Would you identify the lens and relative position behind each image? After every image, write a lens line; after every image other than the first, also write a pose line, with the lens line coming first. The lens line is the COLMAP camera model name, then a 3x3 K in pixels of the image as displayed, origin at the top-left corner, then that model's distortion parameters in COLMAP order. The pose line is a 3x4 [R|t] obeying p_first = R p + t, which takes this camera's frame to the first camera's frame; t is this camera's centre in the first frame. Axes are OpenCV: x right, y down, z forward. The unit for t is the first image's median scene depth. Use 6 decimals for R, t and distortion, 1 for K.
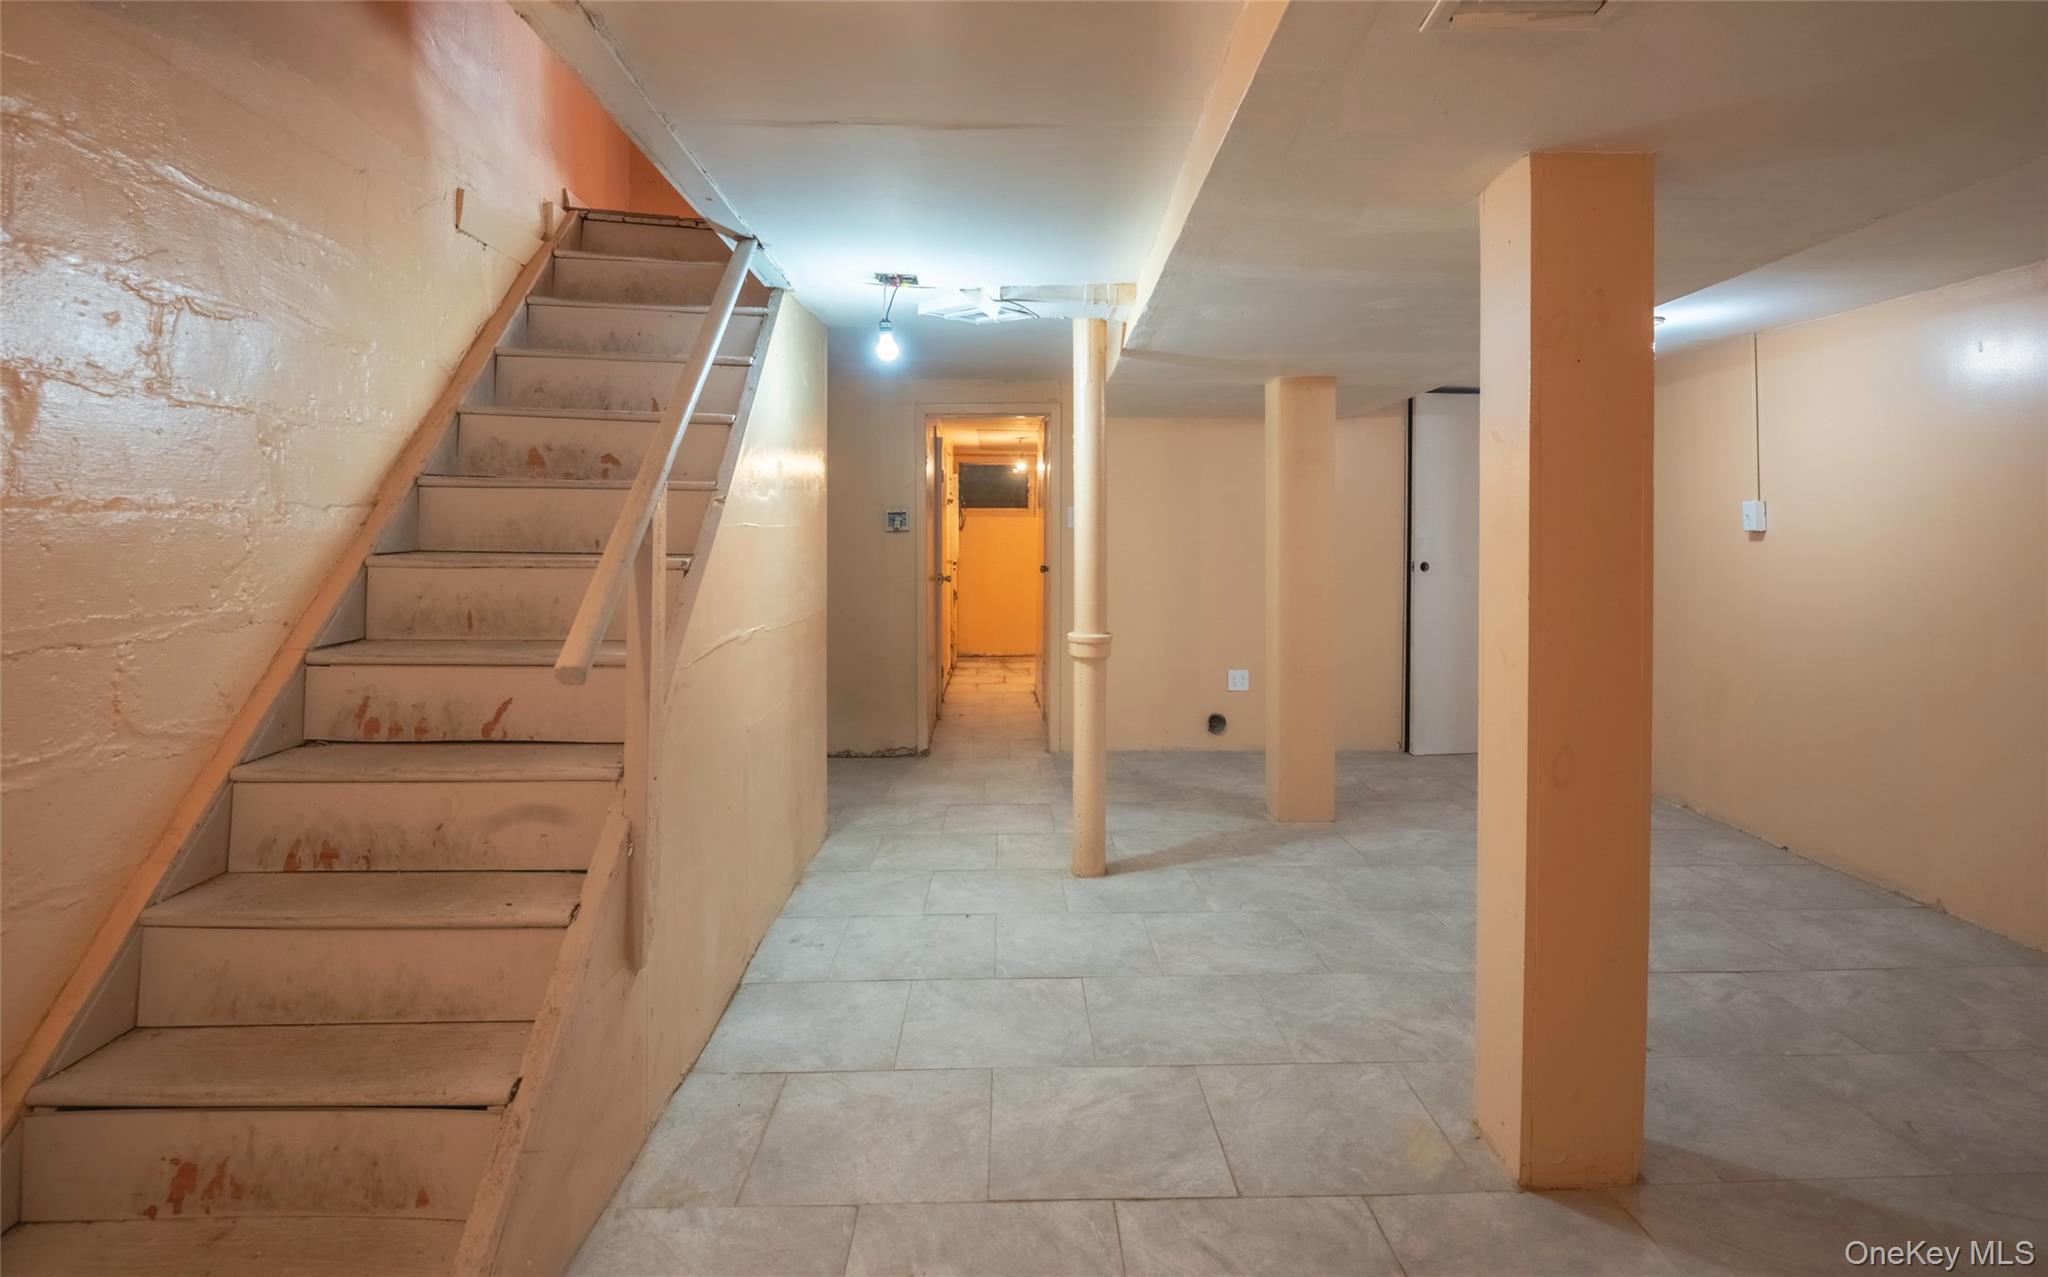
lens RADIAL K [[1019.2, 0, 1029.9], [0, 1019.2, 530.8], [0, 0, 1]] dist [-0.009273, -0.007234]
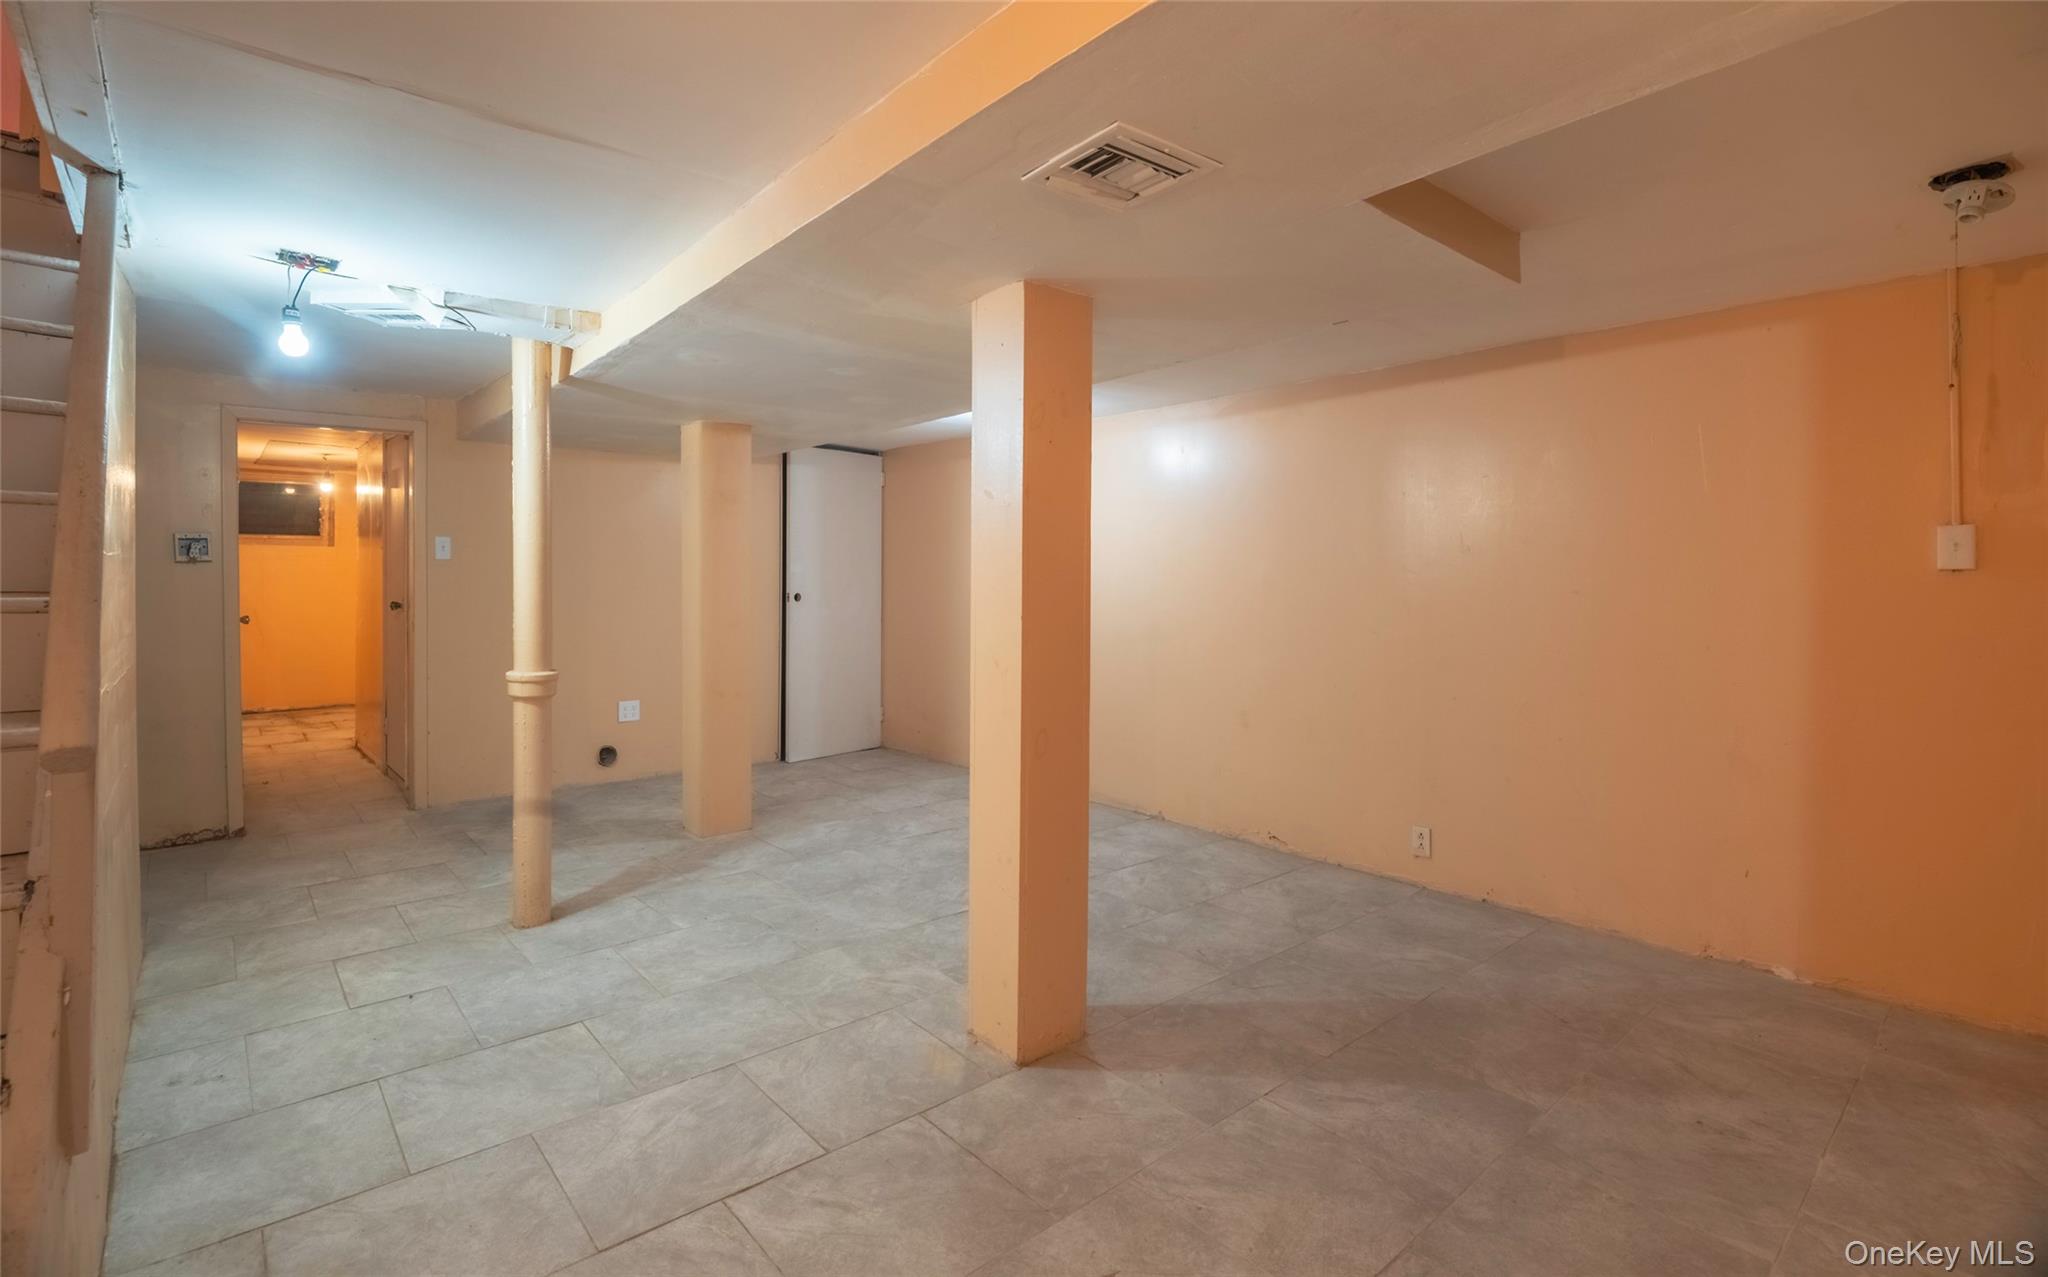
lens RADIAL K [[952.3, 0, 1022.8], [0, 952.3, 571.4], [0, 0, 1]] dist [-0.012205, -0.005235]
pose [[0.770095, 0.003518, 0.637919, -0.206677], [-0.007681, 0.999963, 0.003759, 0.000730], [-0.637882, -0.007795, 0.770094, 0.033892]]
